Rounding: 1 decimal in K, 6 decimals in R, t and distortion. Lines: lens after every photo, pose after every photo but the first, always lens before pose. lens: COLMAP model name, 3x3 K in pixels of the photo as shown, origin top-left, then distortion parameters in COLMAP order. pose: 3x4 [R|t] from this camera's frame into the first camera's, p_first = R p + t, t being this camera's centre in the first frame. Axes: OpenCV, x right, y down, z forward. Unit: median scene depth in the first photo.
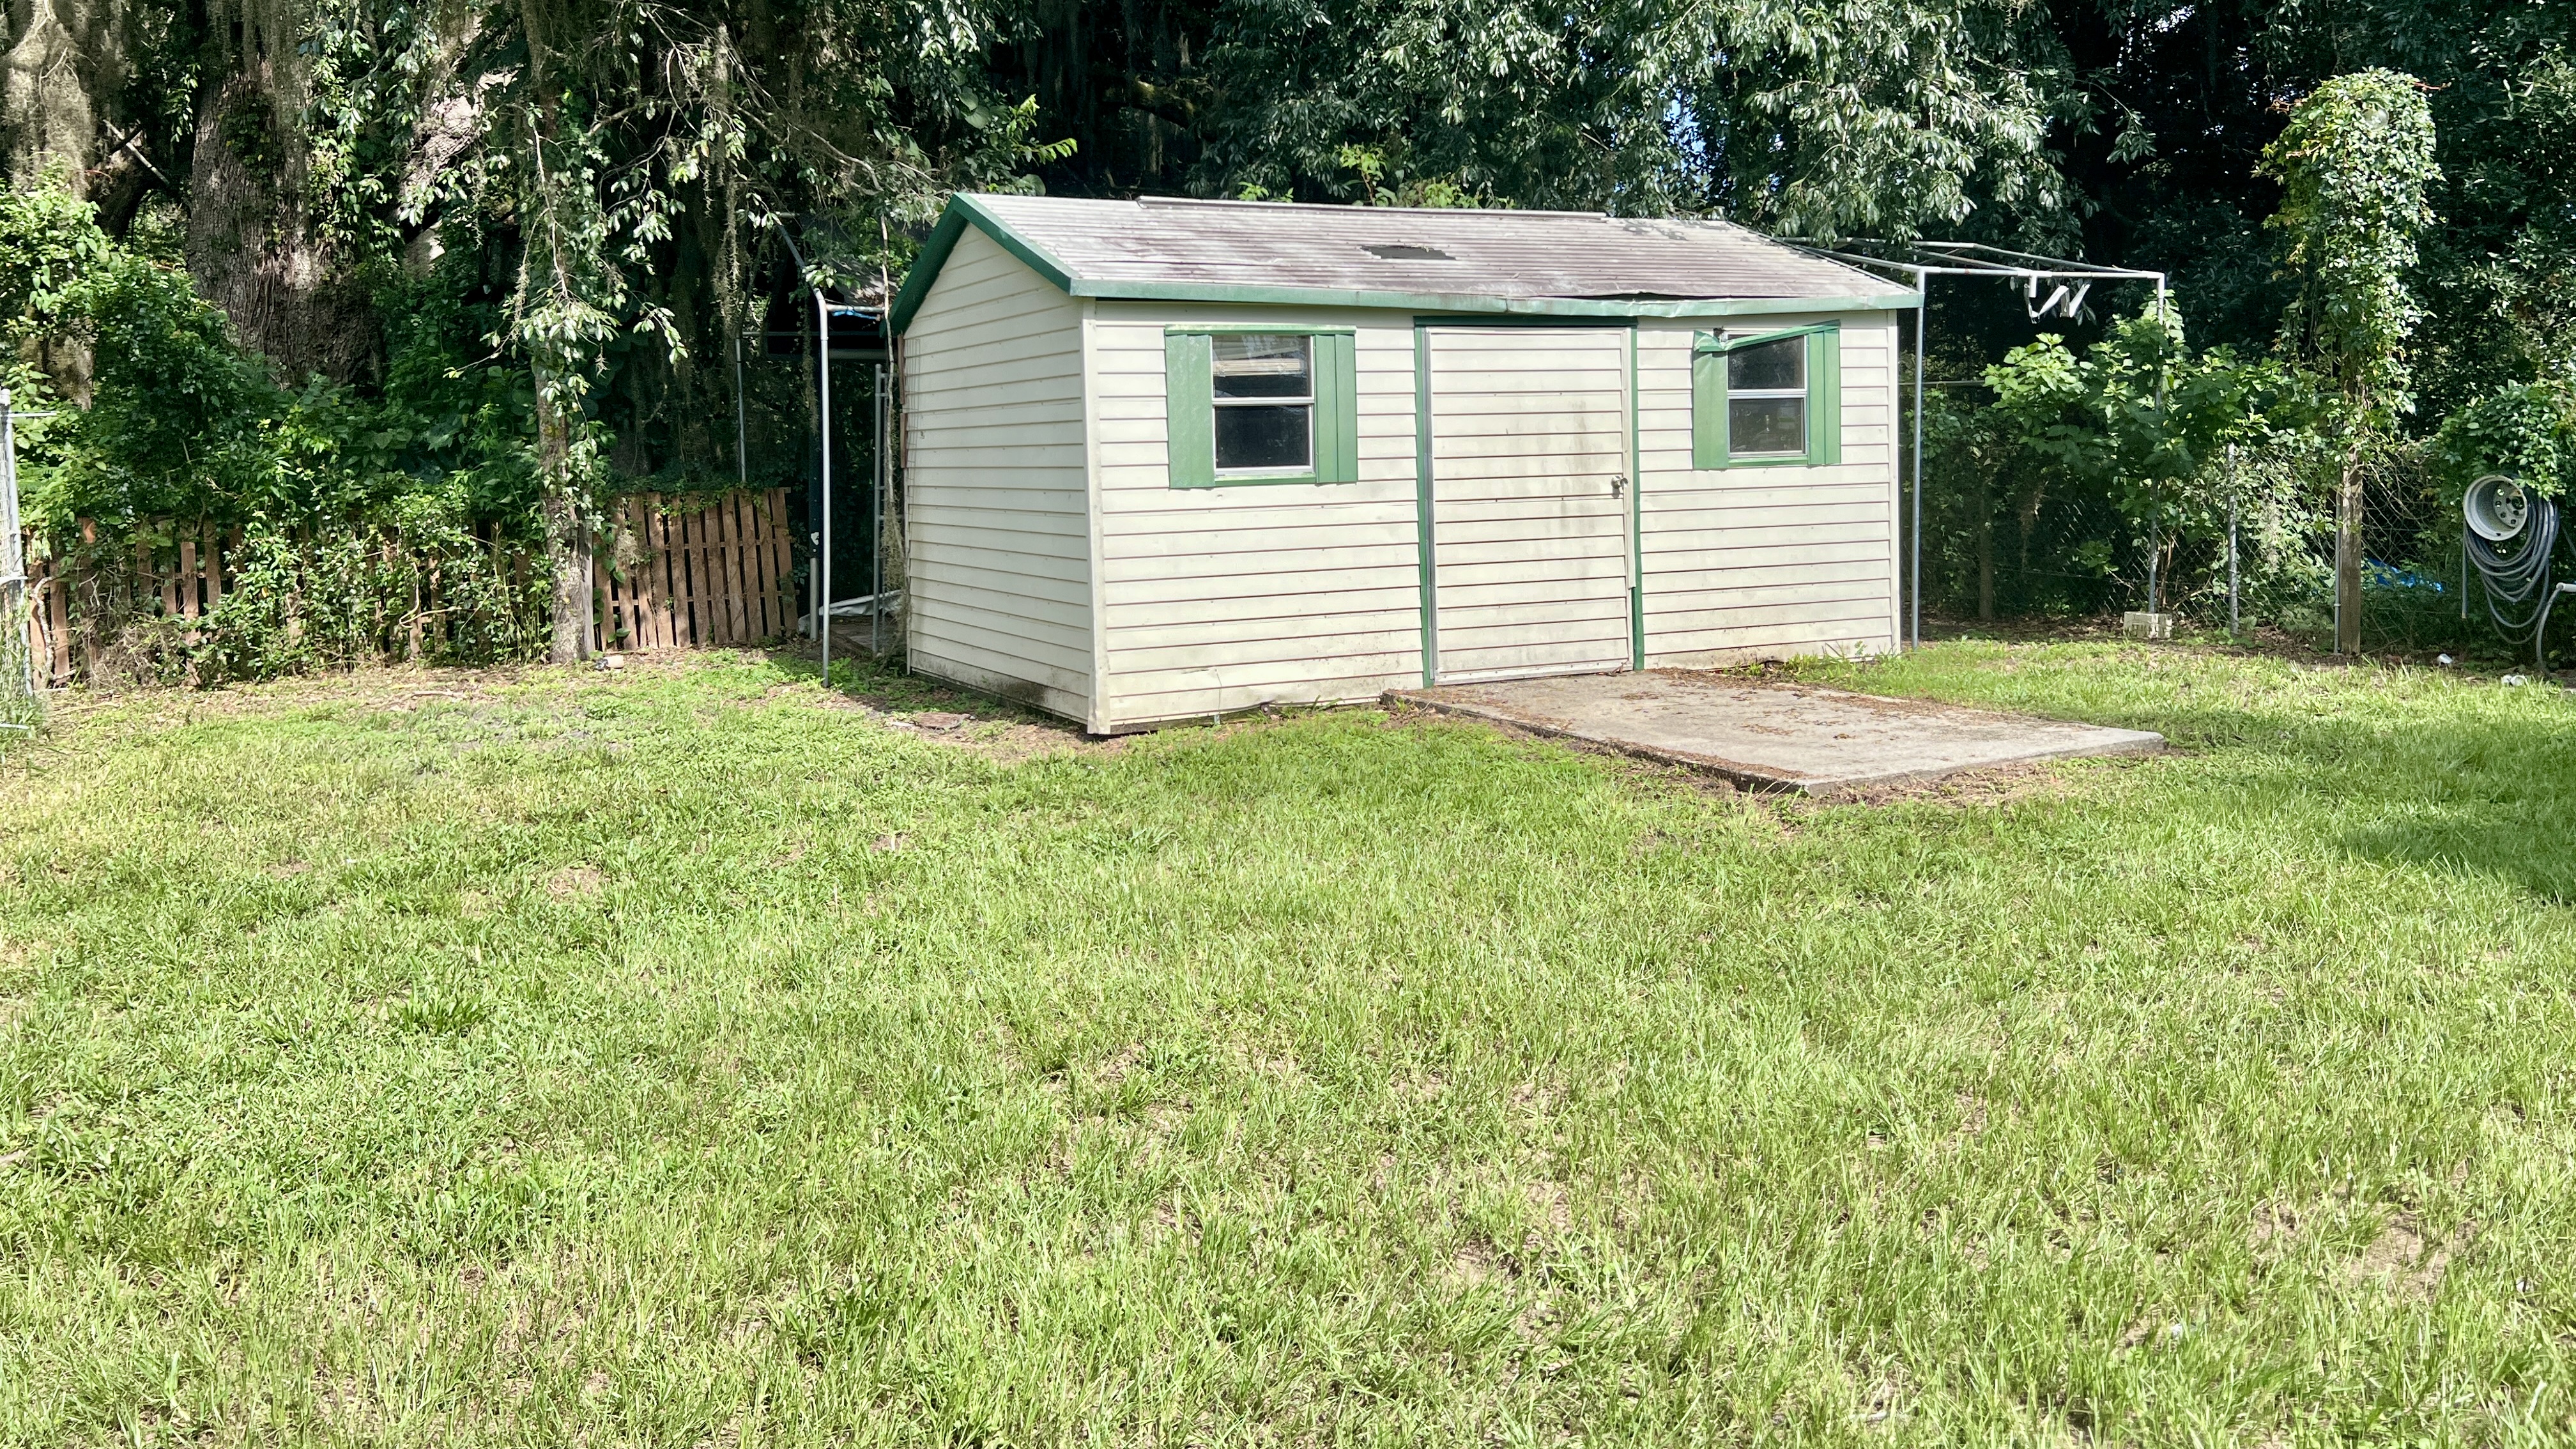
lens RADIAL K [[1957.1, 0, 1283.9], [0, 1957.1, 712.2], [0, 0, 1]] dist [0.027666, -0.045487]
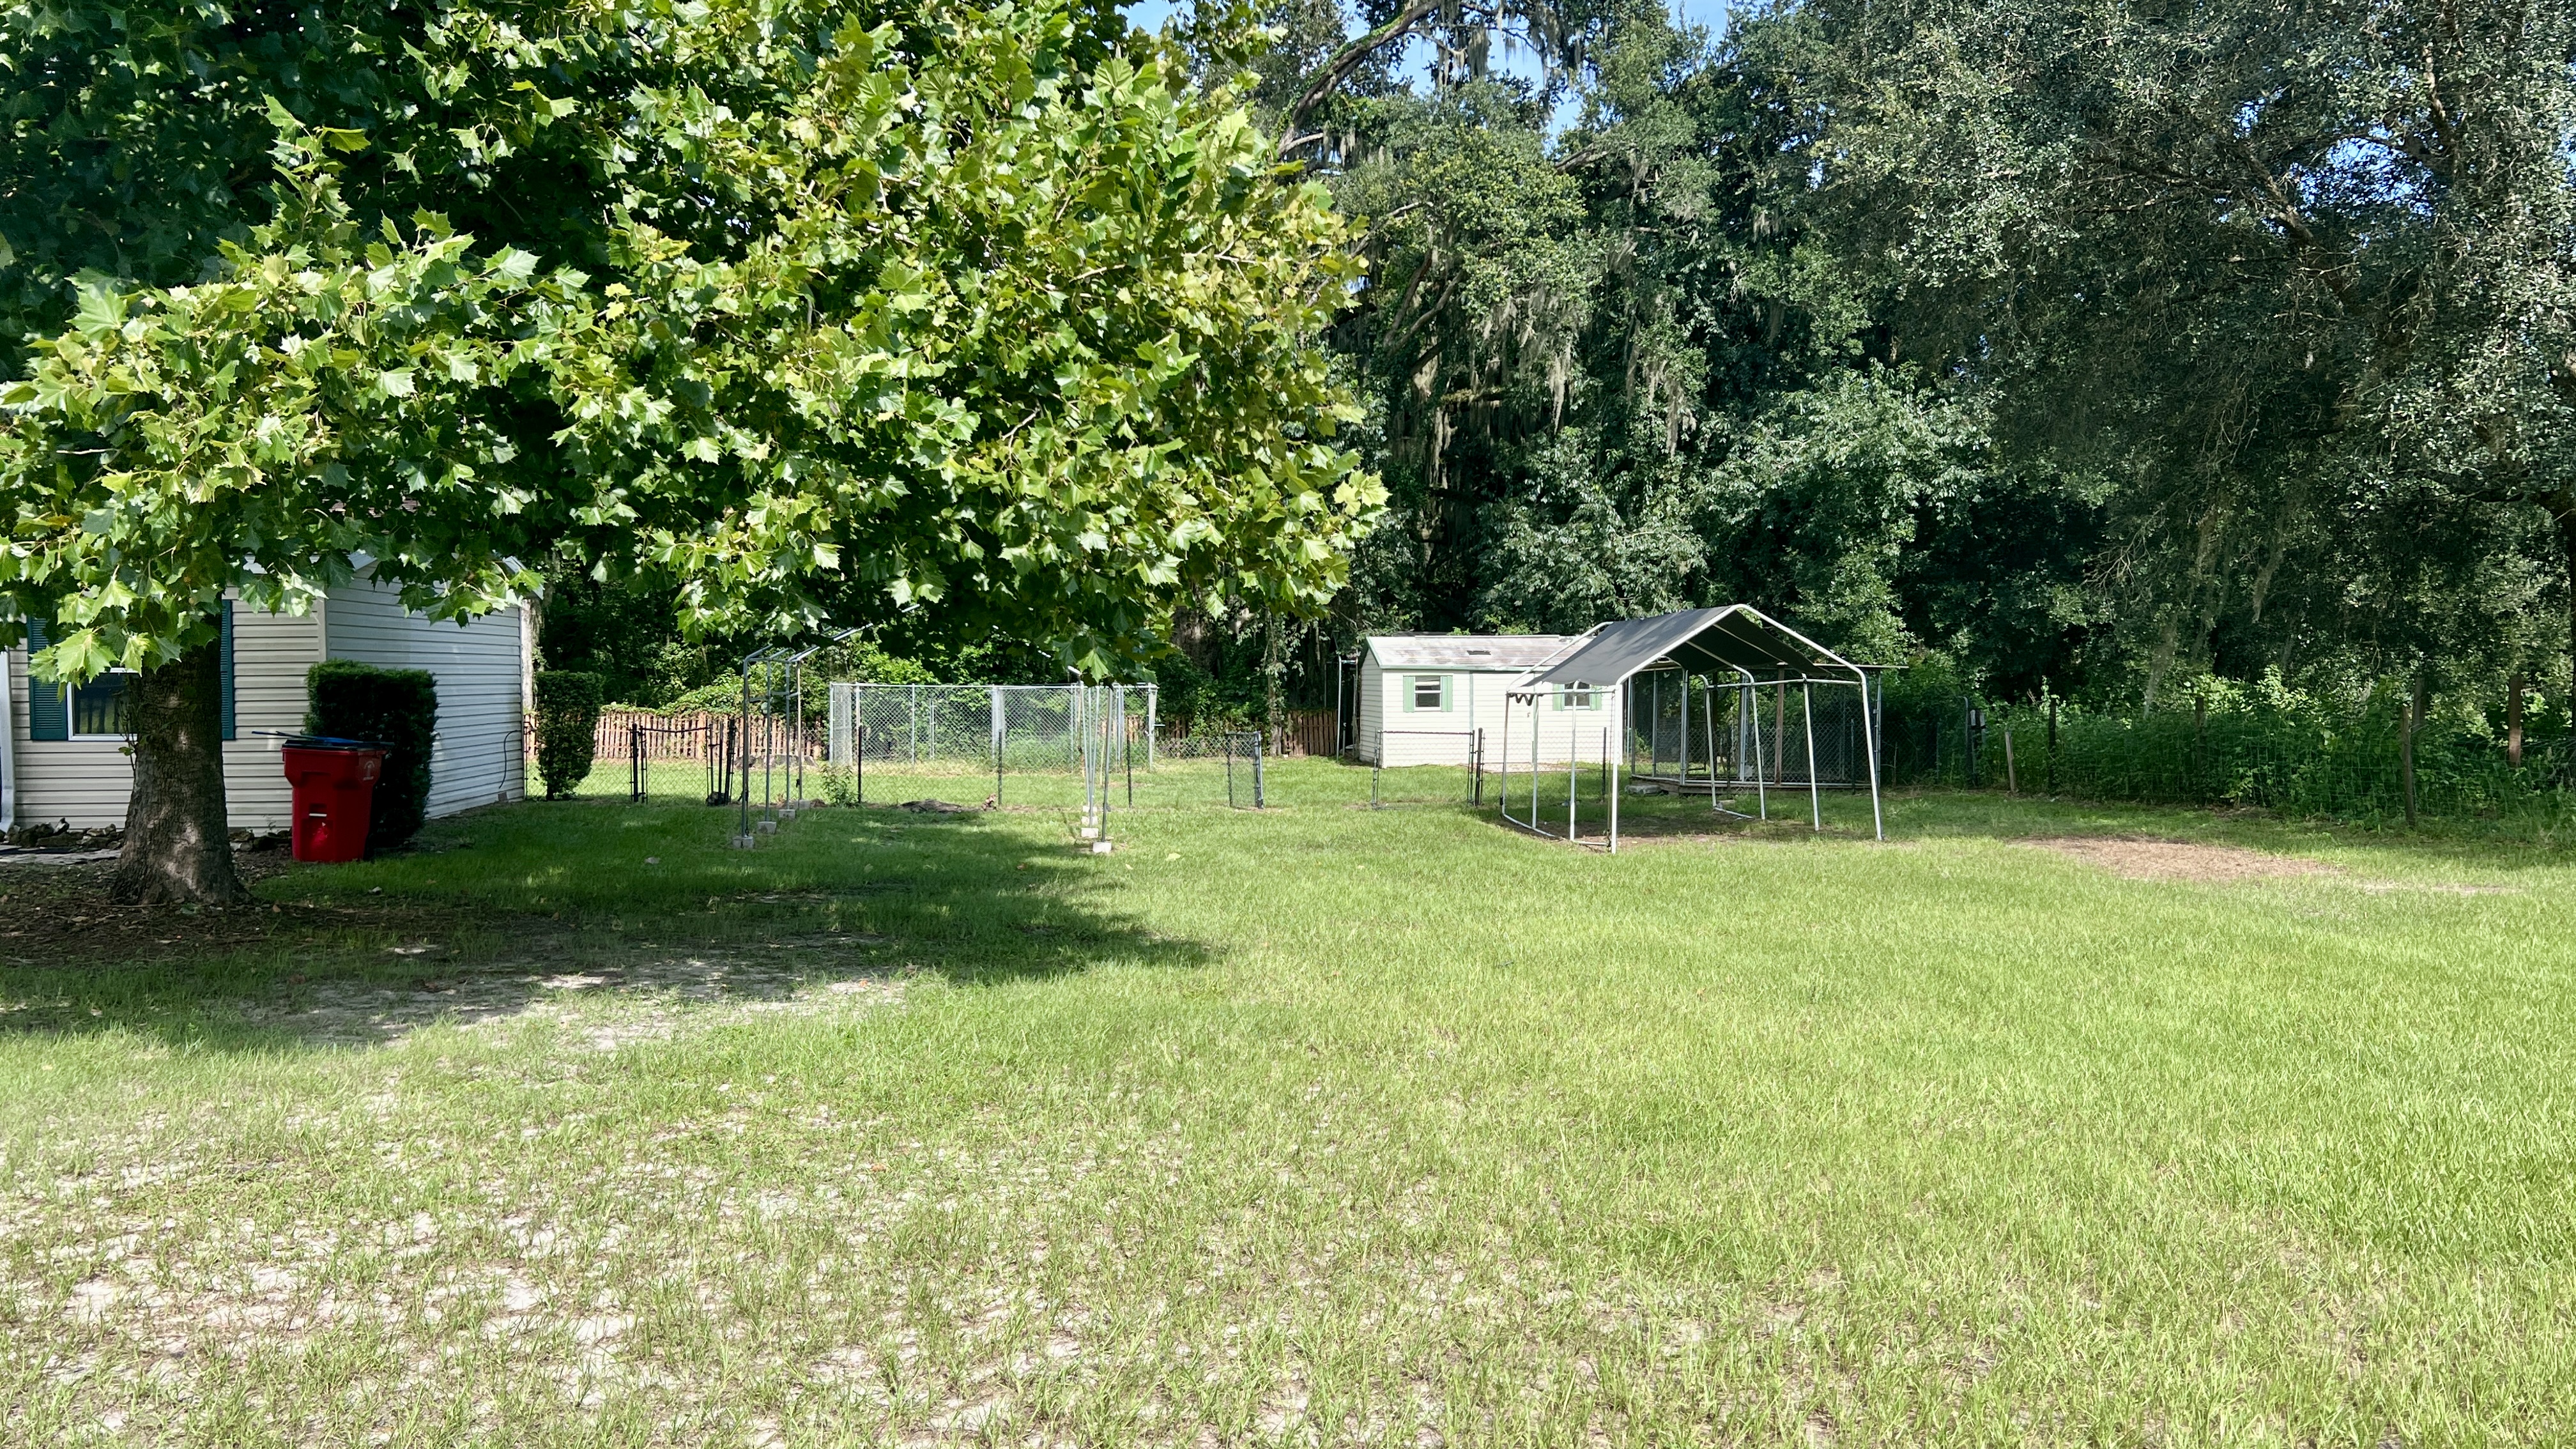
lens RADIAL K [[1957.1, 0, 1285.0], [0, 1957.1, 721.1], [0, 0, 1]] dist [0.027666, -0.045487]
pose [[0.930994, 0.025696, -0.364129, 1.057847], [-0.063712, 0.993647, -0.092776, 0.267007], [0.359432, 0.109573, 0.926716, -2.556470]]
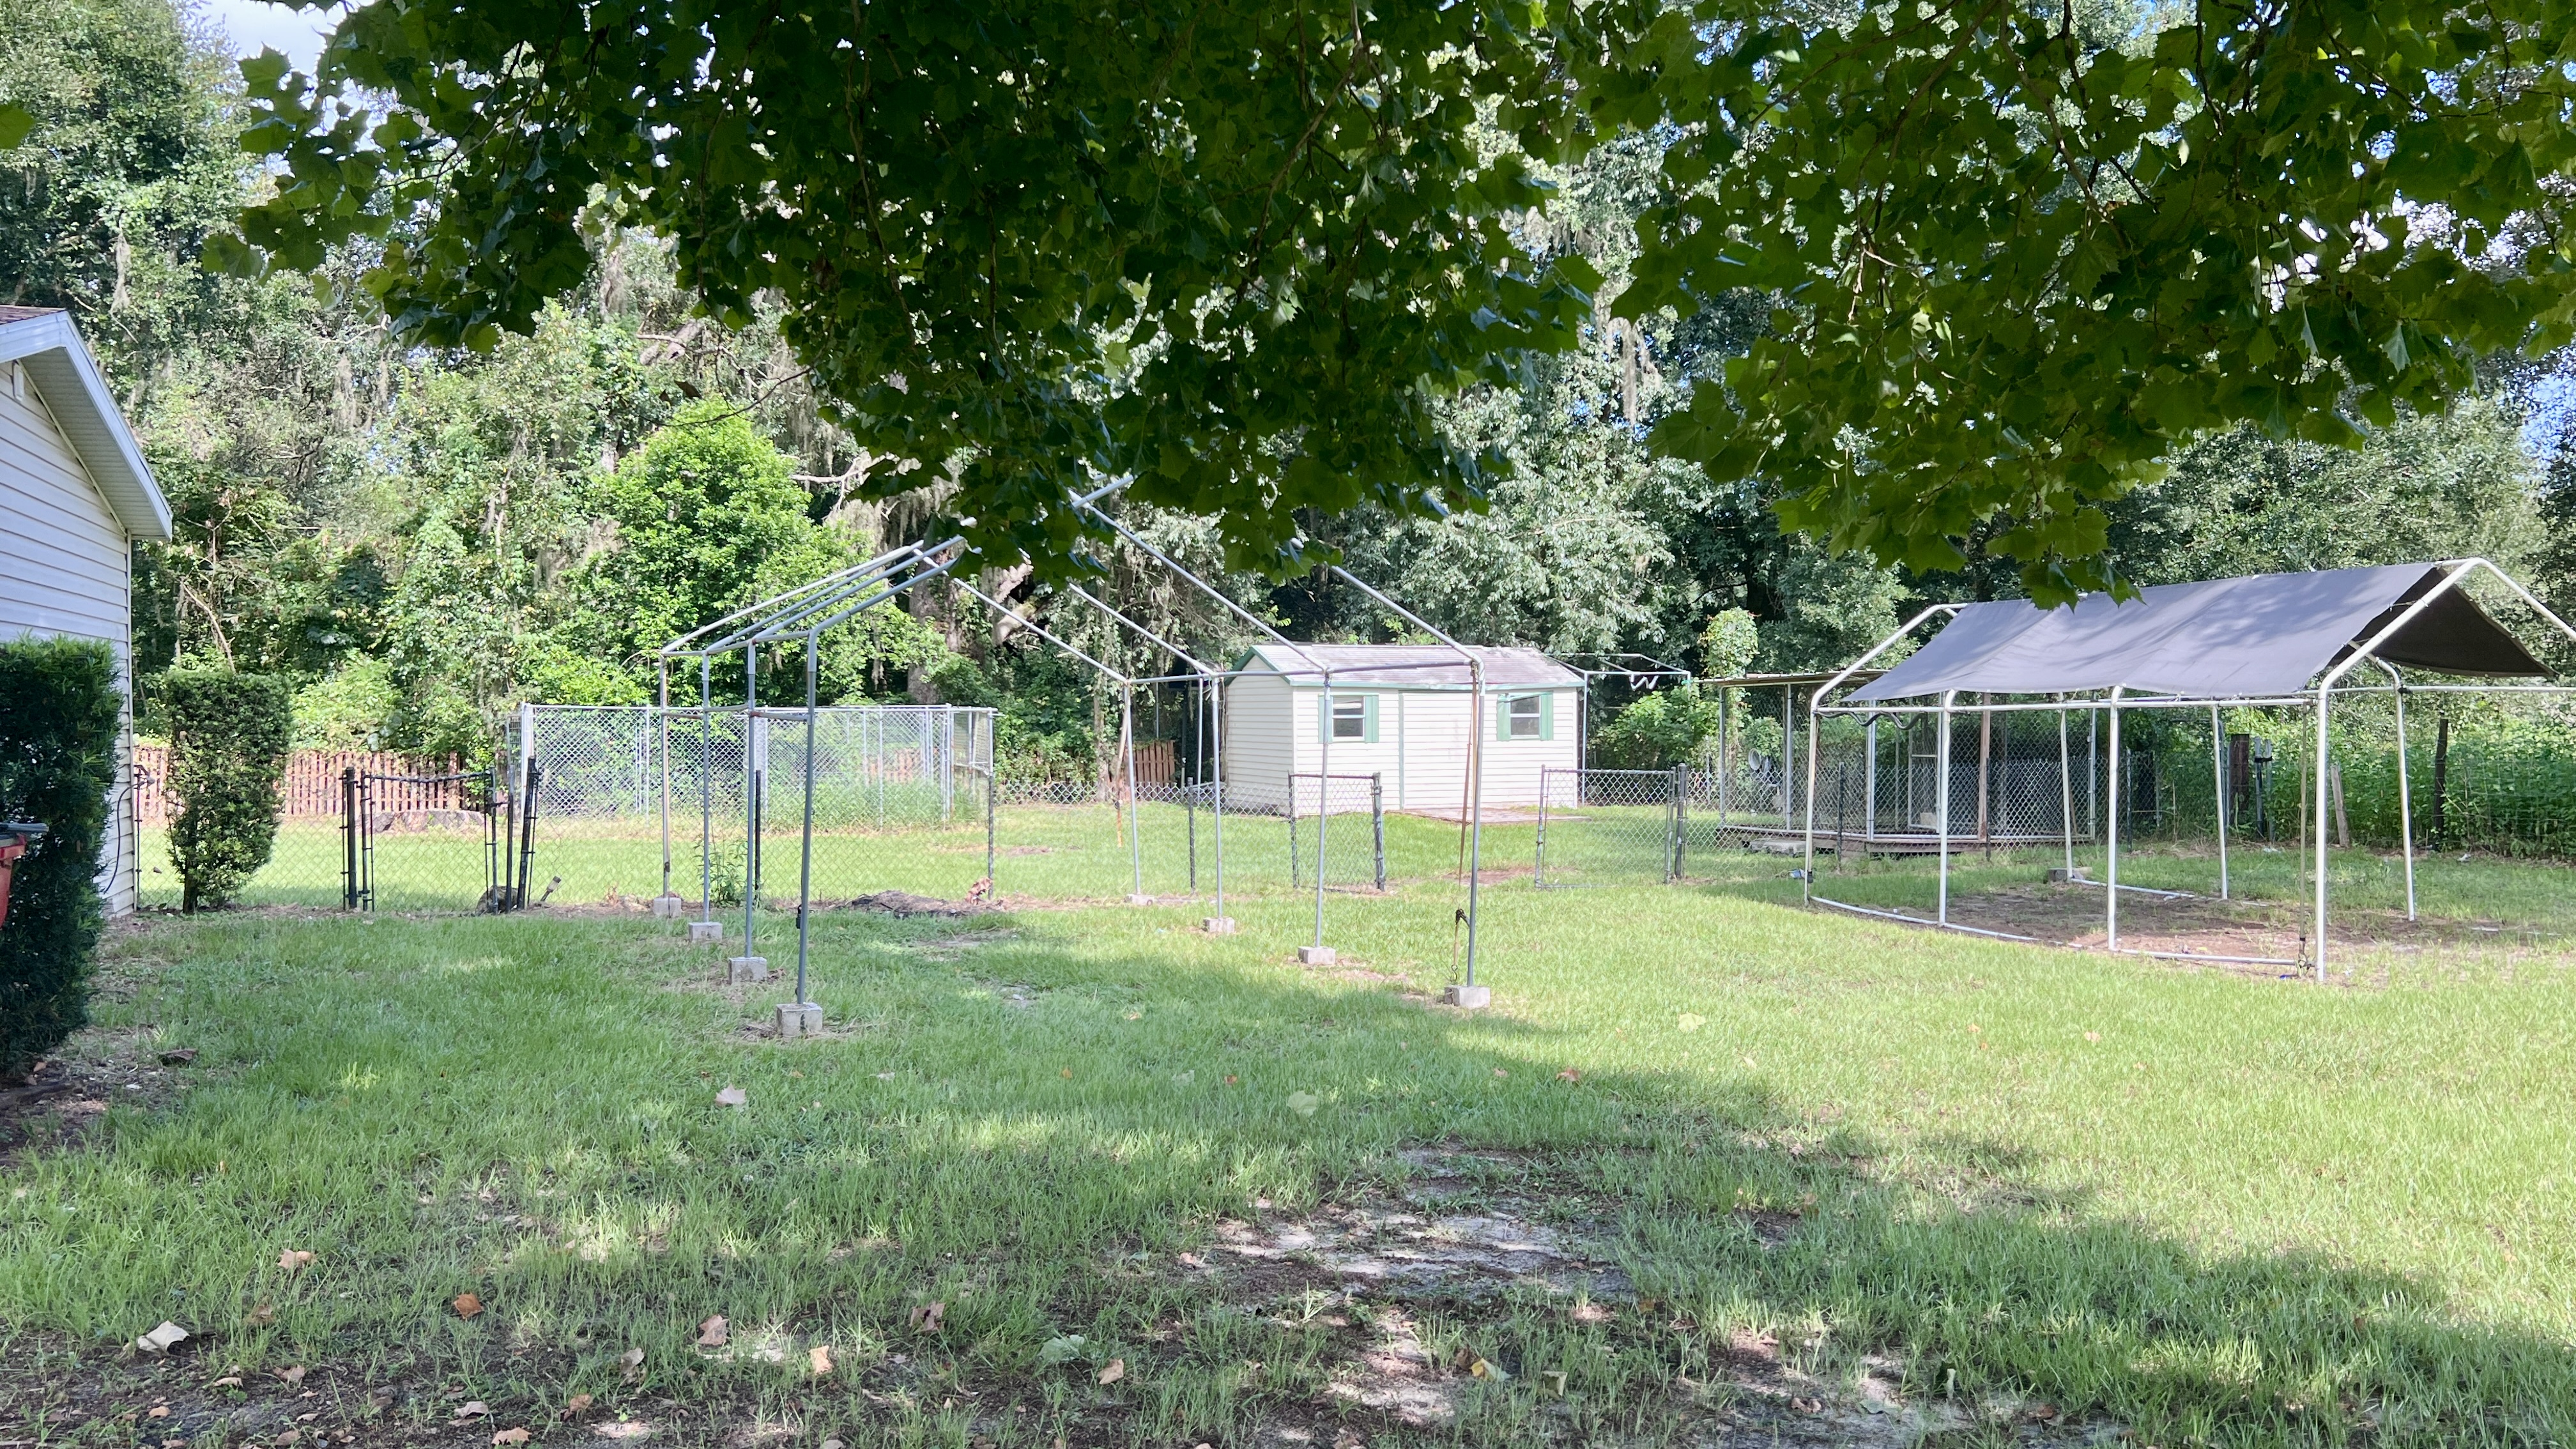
lens RADIAL K [[1957.1, 0, 1292.3], [0, 1957.1, 723.2], [0, 0, 1]] dist [0.027666, -0.045487]
pose [[0.996130, 0.019844, -0.085623, 0.147800], [-0.030271, 0.992036, -0.122264, 0.209256], [0.082514, 0.124383, 0.988797, -1.852415]]
